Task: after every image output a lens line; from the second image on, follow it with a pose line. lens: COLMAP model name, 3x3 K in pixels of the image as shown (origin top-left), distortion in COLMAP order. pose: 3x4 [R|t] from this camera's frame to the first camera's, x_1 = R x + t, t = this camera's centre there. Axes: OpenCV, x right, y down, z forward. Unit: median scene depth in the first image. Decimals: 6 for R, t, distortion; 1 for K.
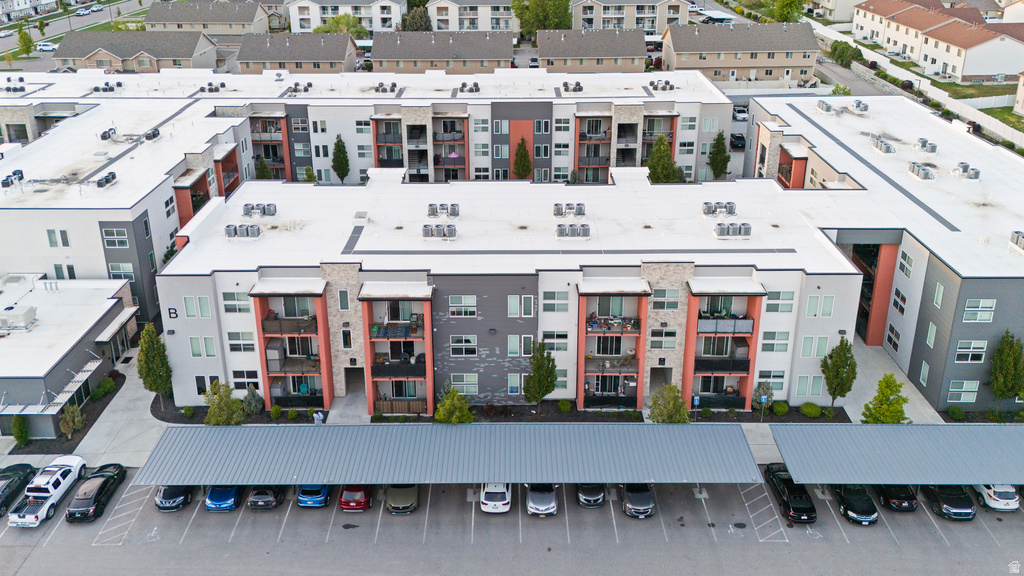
lens RADIAL K [[779.9, 0, 421.6], [0, 779.9, 146.1], [0, 0, 1]] dist [0.025695, -0.005130]
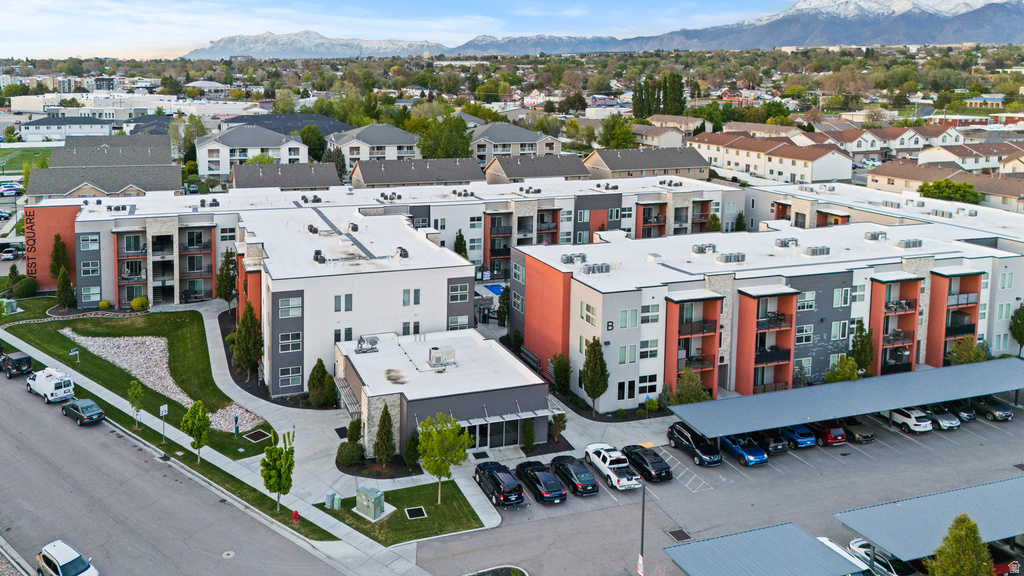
lens RADIAL K [[779.9, 0, 421.6], [0, 779.9, 146.1], [0, 0, 1]] dist [0.025695, -0.005130]
pose [[0.945788, -0.010188, 0.324624, -0.964882], [0.077708, 0.977576, -0.195720, 0.154407], [-0.315351, 0.210335, 0.925372, -0.076042]]
